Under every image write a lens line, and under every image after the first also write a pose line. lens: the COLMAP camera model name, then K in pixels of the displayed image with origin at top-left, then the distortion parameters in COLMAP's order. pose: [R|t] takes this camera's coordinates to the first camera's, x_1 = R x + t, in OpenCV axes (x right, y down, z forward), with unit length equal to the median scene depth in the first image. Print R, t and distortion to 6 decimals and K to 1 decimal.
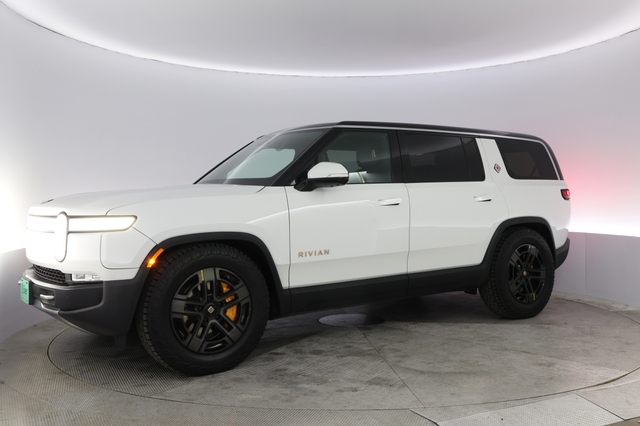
lens RADIAL K [[773.5, 0, 319.7], [0, 773.5, 199.7], [0, 0, 1]] dist [0.028669, -0.001841]
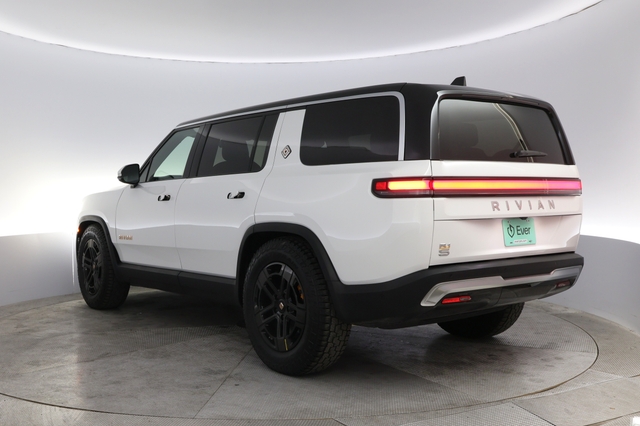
lens RADIAL K [[773.5, 0, 319.7], [0, 773.5, 199.7], [0, 0, 1]] dist [0.028669, -0.001841]
pose [[-0.045768, 0.014207, -0.998851, 1.261092], [-0.000345, 0.999899, 0.014238, -0.009657], [0.998952, 0.000996, -0.045759, 1.435432]]
